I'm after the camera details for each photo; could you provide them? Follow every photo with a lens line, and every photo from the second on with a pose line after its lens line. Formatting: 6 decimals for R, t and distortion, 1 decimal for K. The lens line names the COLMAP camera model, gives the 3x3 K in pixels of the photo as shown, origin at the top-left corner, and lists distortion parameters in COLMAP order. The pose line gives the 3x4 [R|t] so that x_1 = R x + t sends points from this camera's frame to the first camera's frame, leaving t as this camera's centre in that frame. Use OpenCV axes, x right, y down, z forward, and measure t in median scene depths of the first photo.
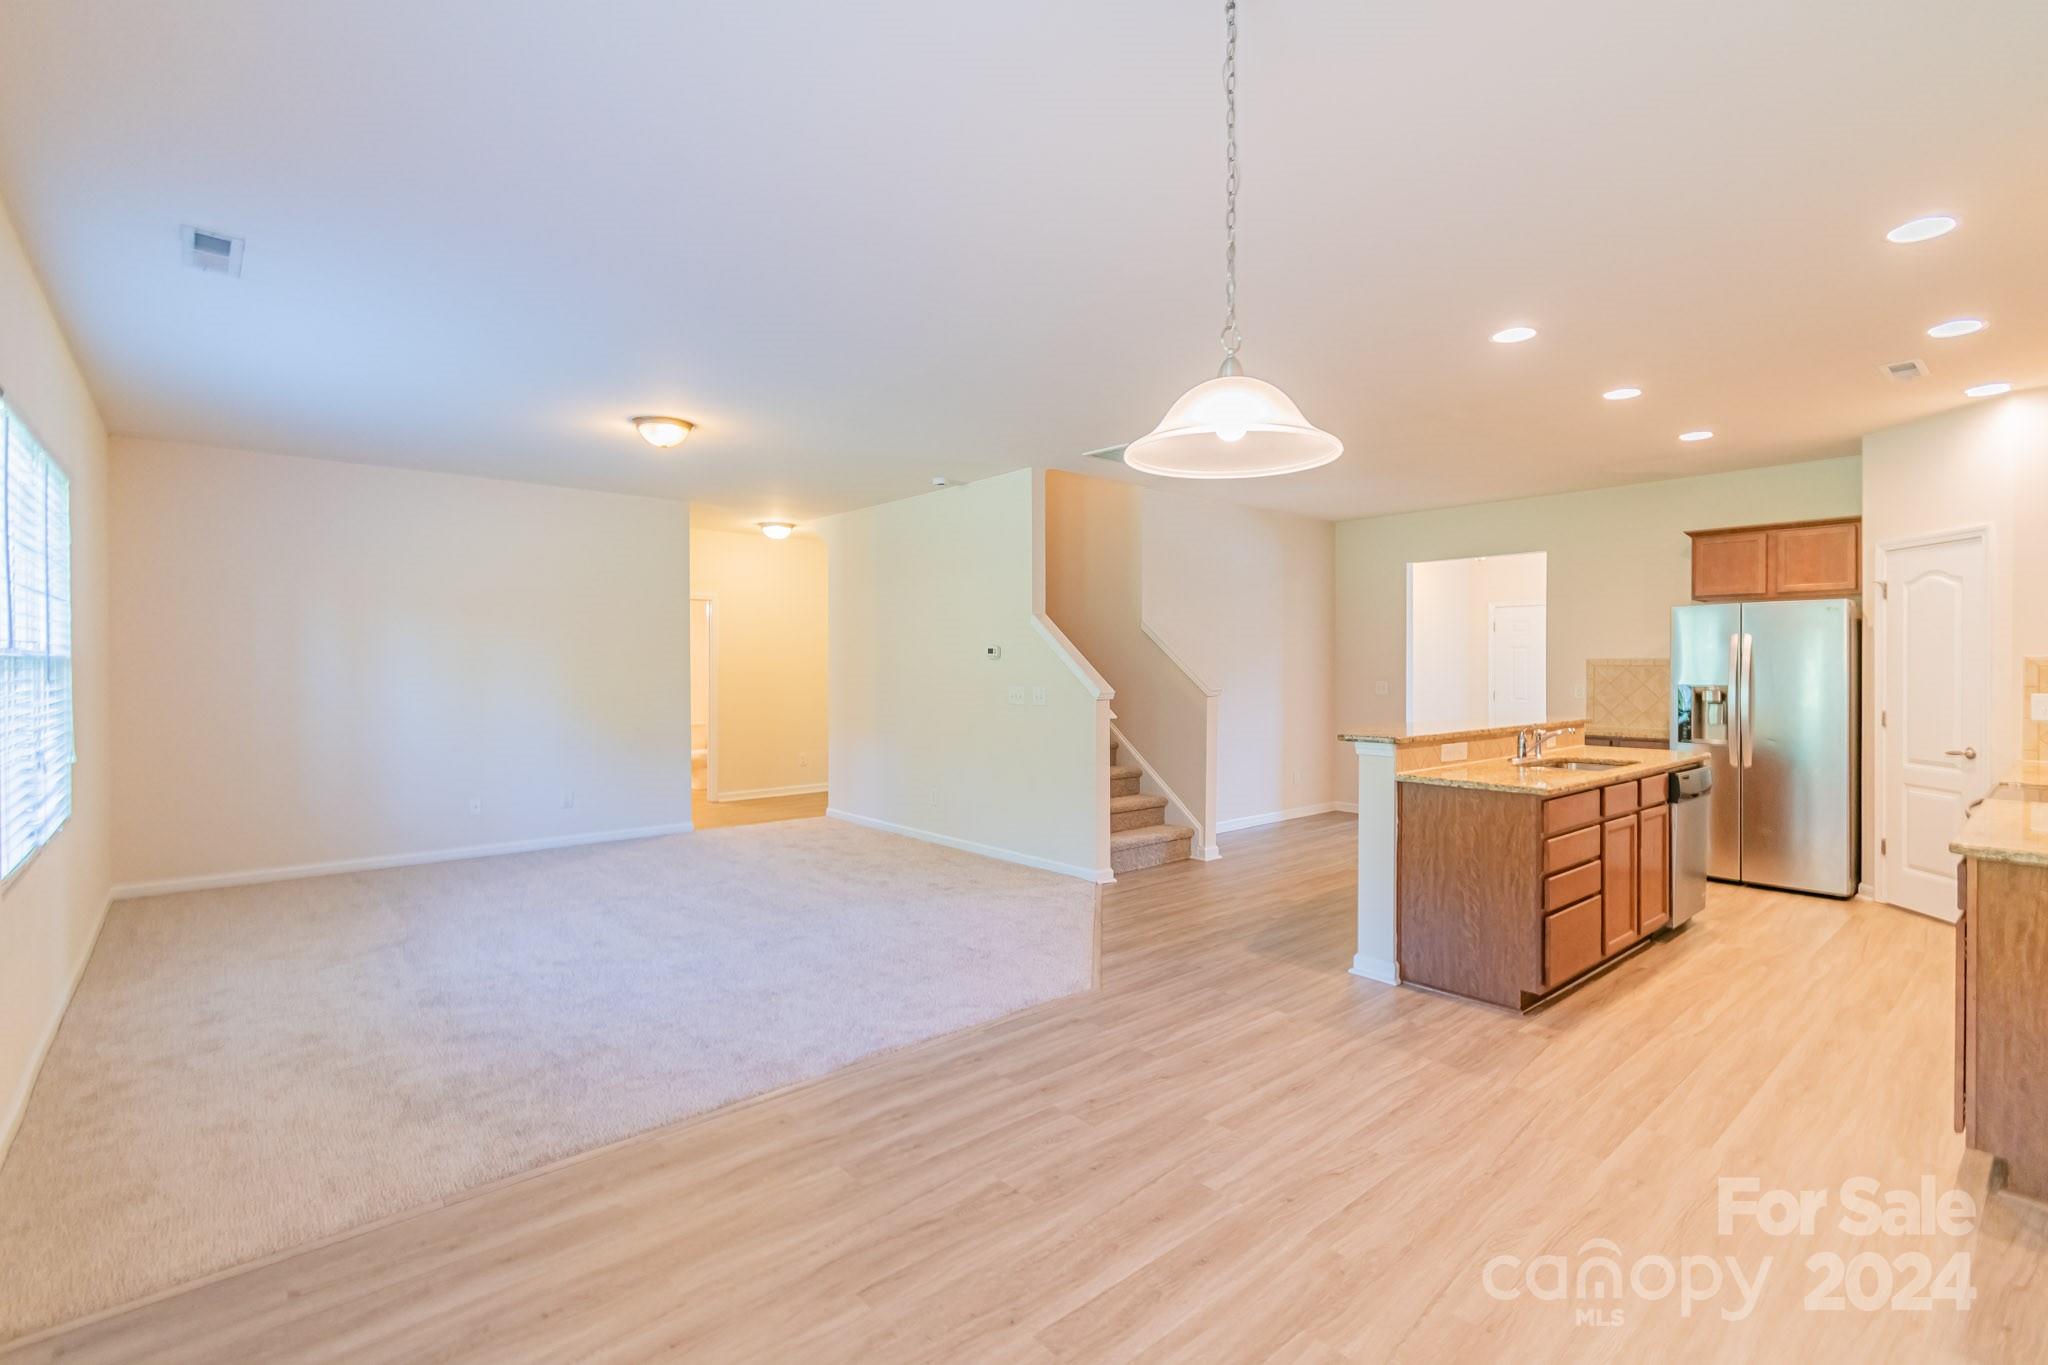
lens RADIAL K [[956.6, 0, 1029.3], [0, 956.6, 667.5], [0, 0, 1]] dist [-0.001882, -0.000742]
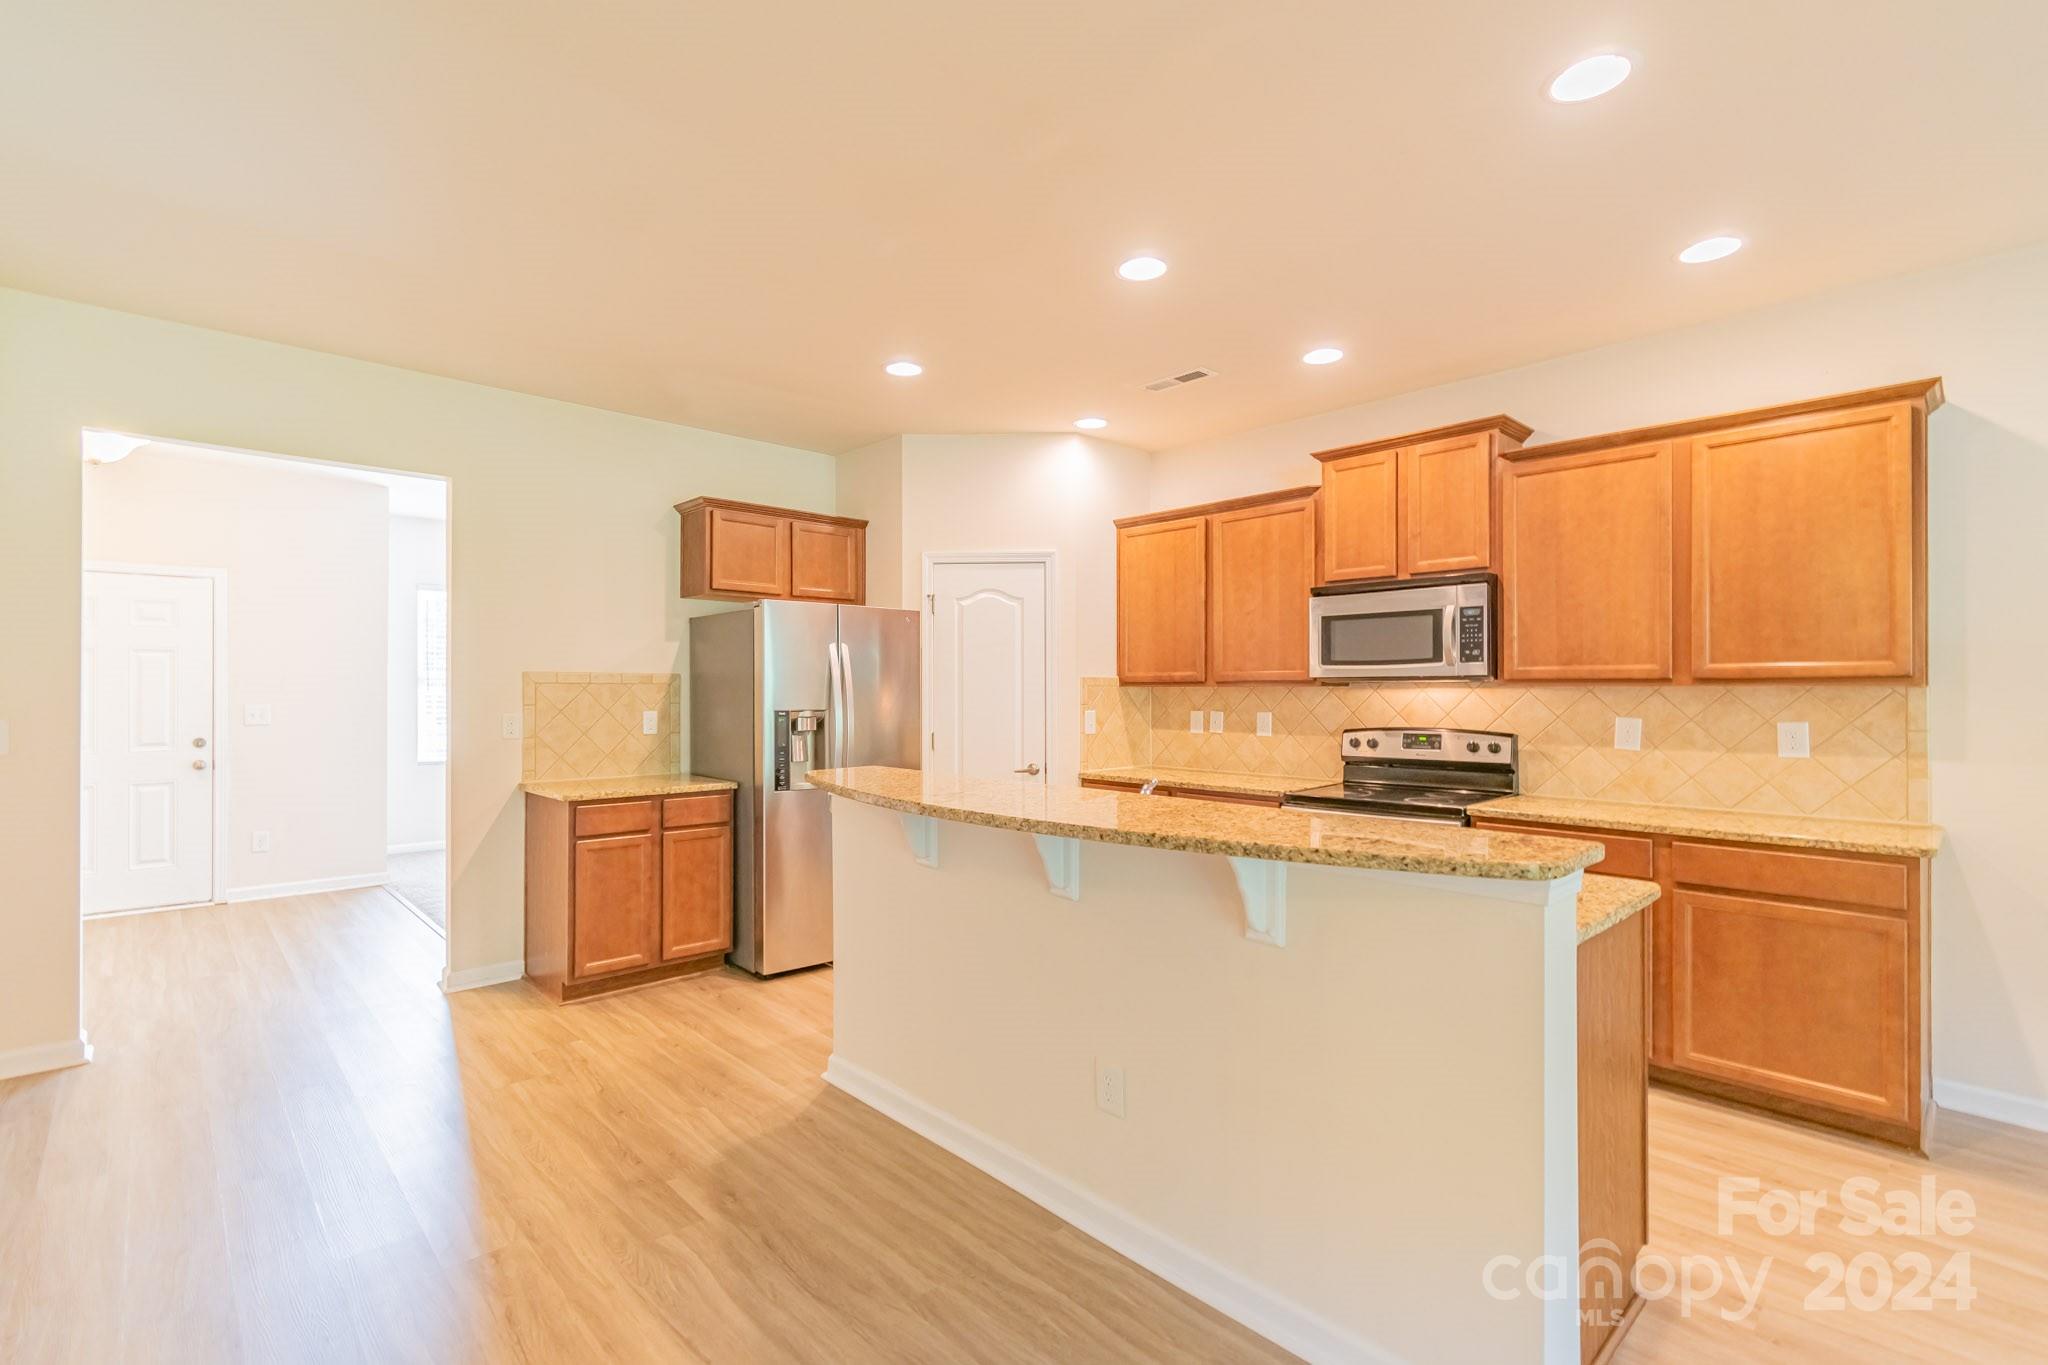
lens RADIAL K [[914.0, 0, 995.4], [0, 914.0, 683.5], [0, 0, 1]] dist [-0.002472, -0.000693]
pose [[-0.028704, 0.007128, 0.999563, -0.004628], [0.000887, 0.999974, -0.007105, 0.003716], [-0.999588, 0.000682, -0.028710, 0.941201]]
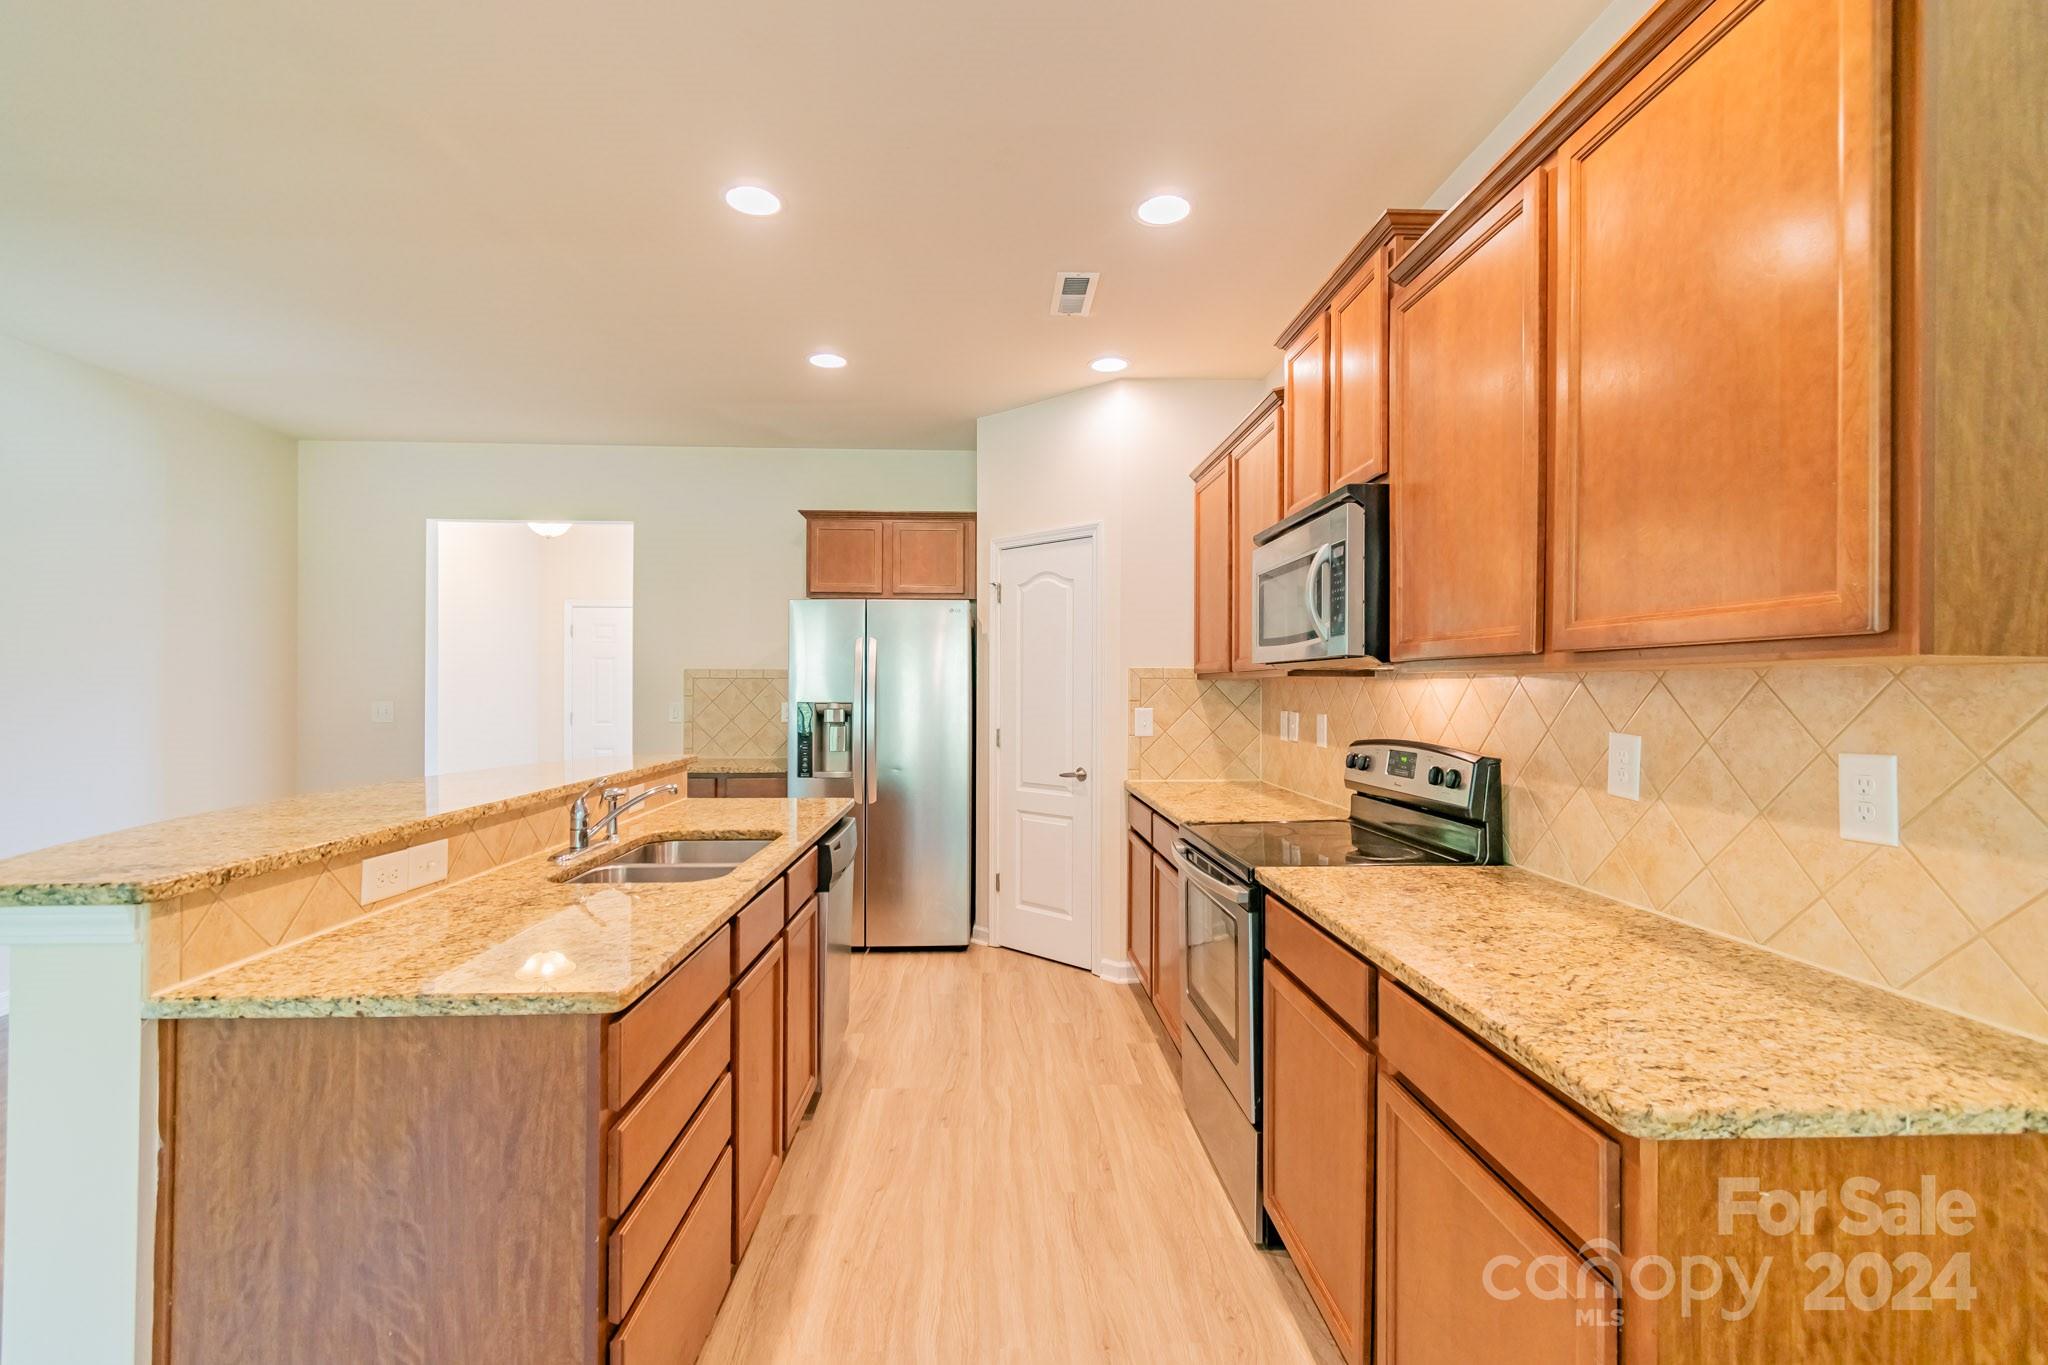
lens RADIAL K [[914.3, 0, 1034.2], [0, 914.3, 684.7], [0, 0, 1]] dist [0.002391, 0.000500]
pose [[0.618279, 0.004129, 0.785948, 0.243005], [-0.001487, 0.999991, -0.004083, 0.007814], [-0.785957, 0.001356, 0.618279, 0.438353]]
